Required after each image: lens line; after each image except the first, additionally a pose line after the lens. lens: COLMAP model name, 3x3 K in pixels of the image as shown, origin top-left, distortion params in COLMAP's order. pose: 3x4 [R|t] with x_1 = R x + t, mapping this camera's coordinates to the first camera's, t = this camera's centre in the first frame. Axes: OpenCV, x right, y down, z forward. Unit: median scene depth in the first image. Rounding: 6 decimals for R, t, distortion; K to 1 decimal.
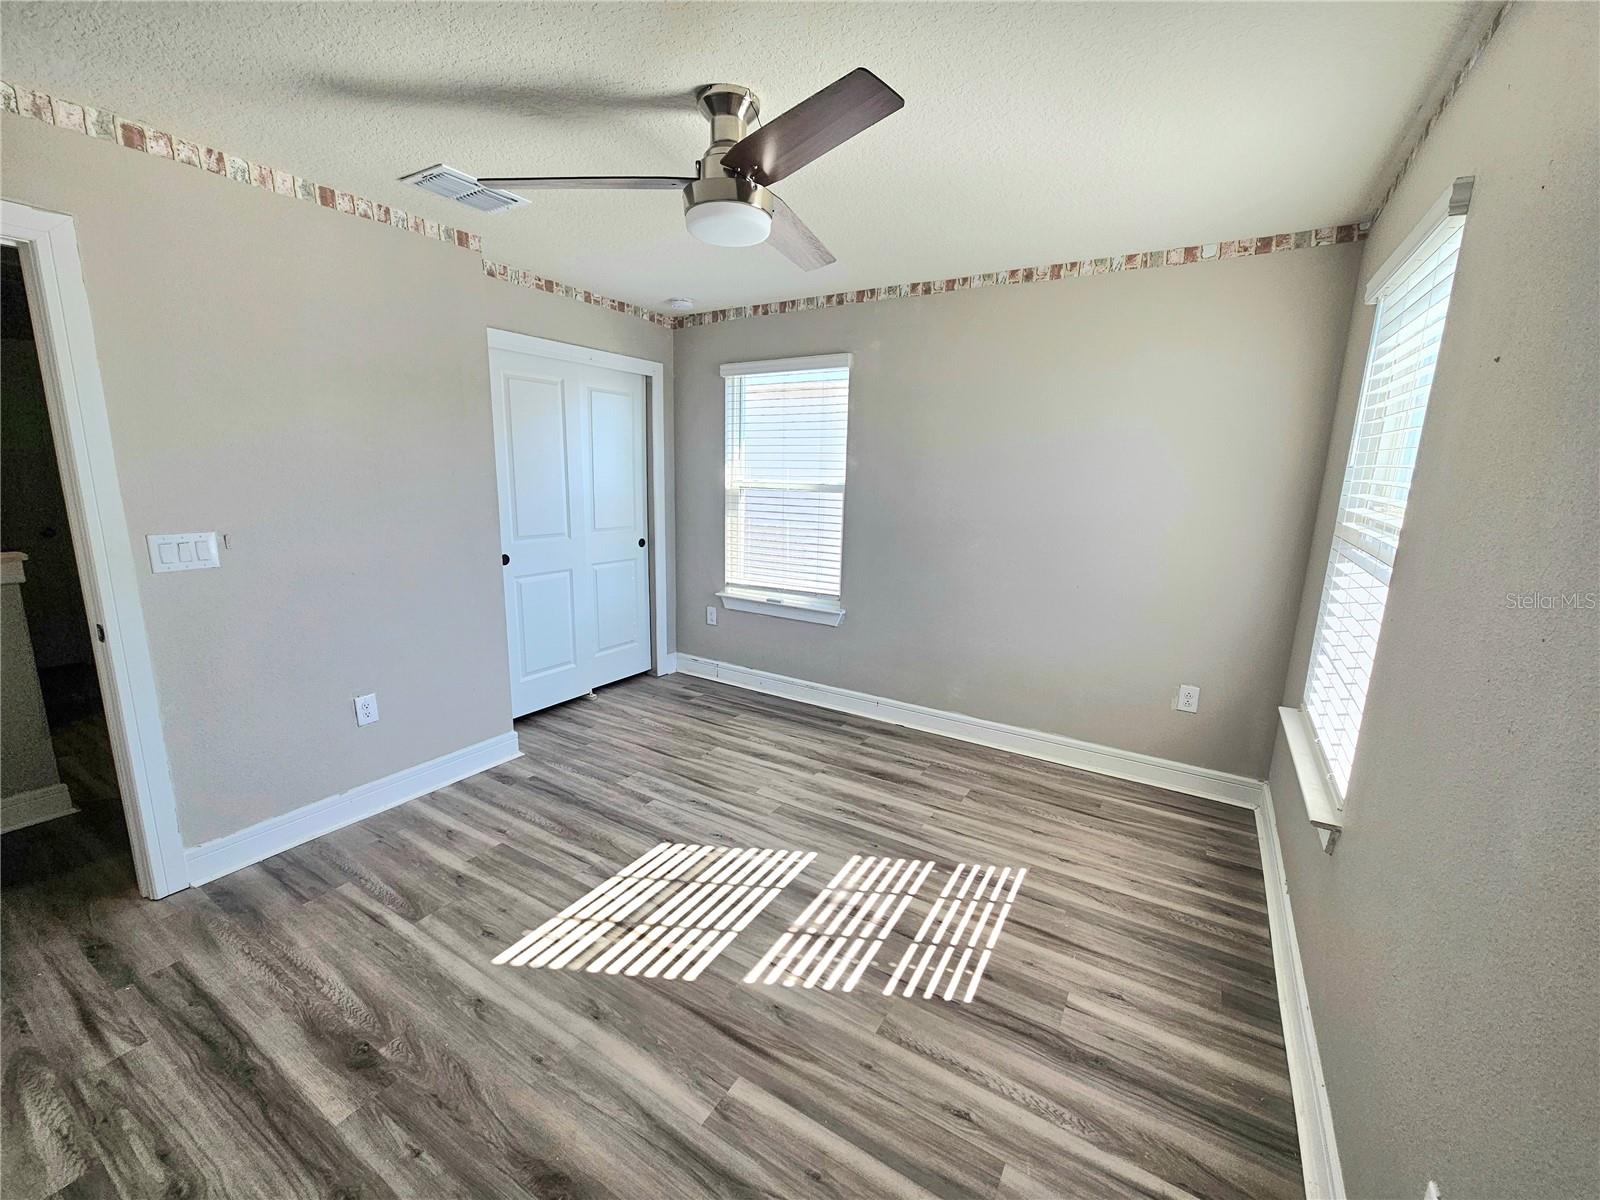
lens RADIAL K [[657.9, 0, 798.8], [0, 657.9, 598.8], [0, 0, 1]] dist [0.004121, 0.000515]
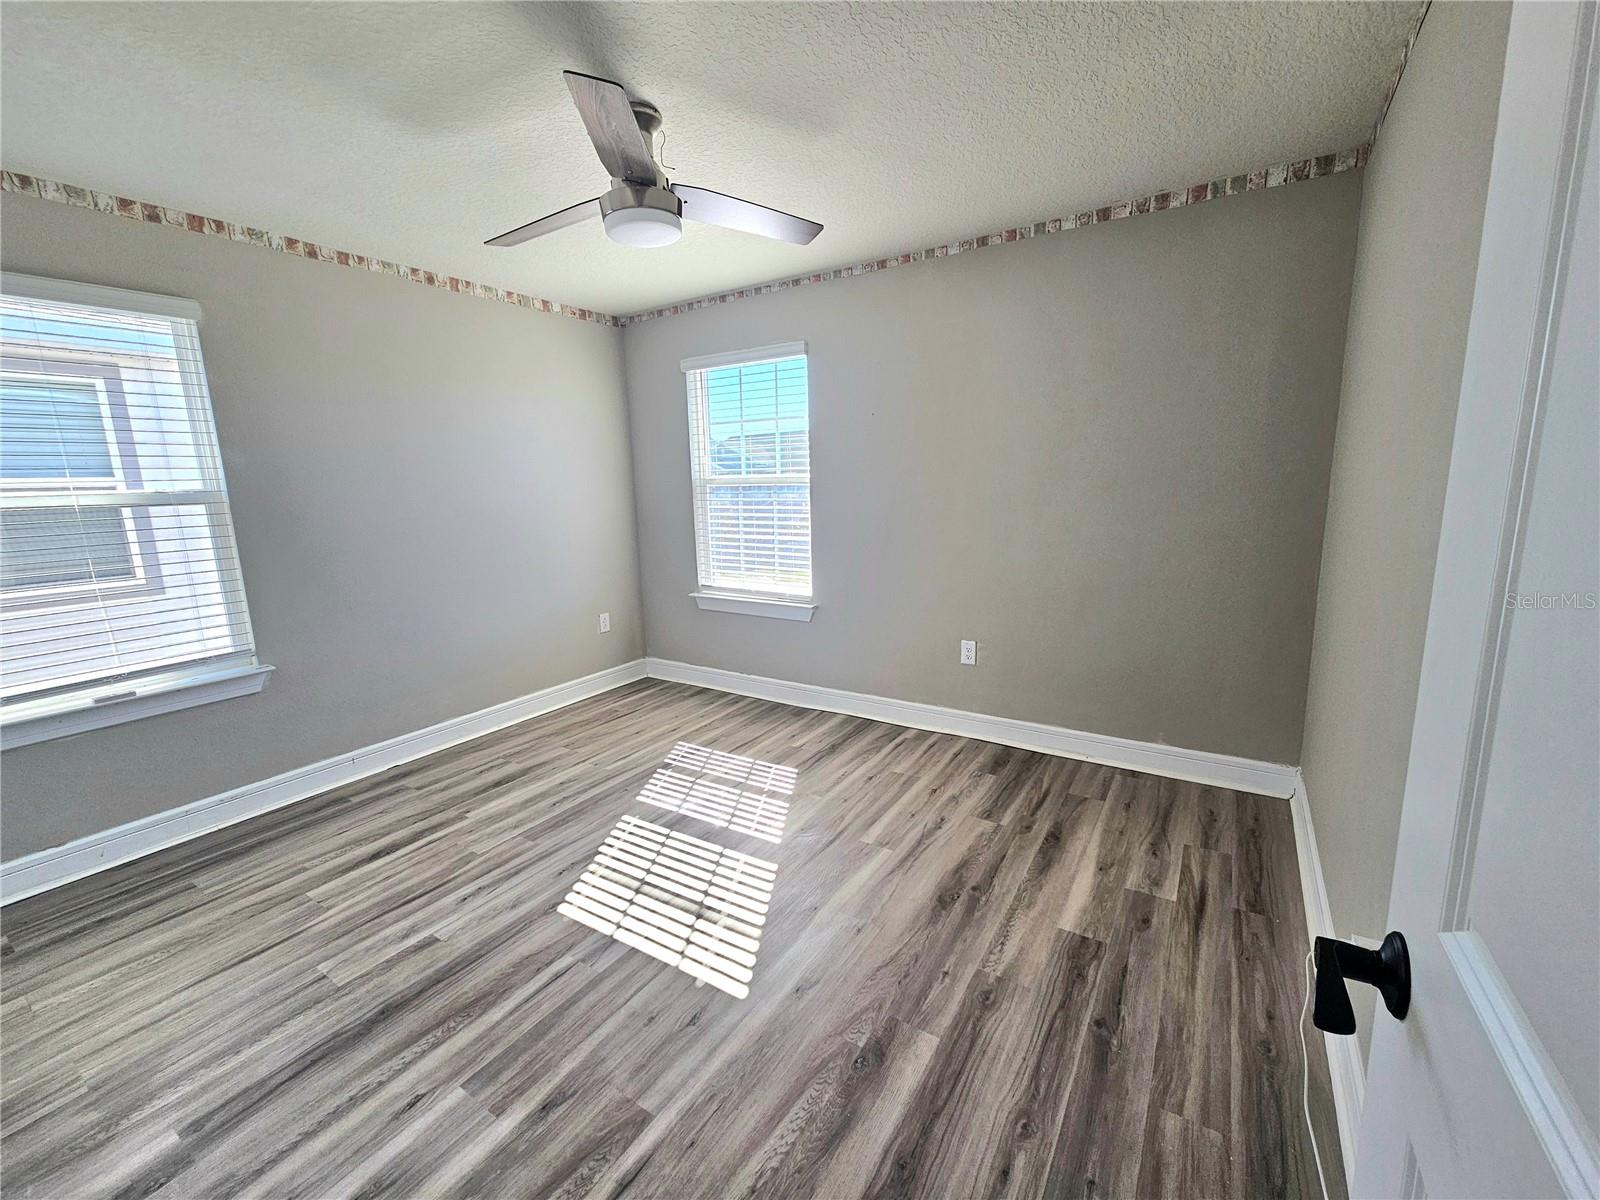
lens RADIAL K [[657.9, 0, 800.0], [0, 657.9, 599.7], [0, 0, 1]] dist [0.004121, 0.000515]
pose [[0.020590, -0.200692, 0.979438, -1.008485], [0.229076, 0.954531, 0.190772, -0.090824], [-0.973191, 0.220438, 0.065628, 0.619671]]
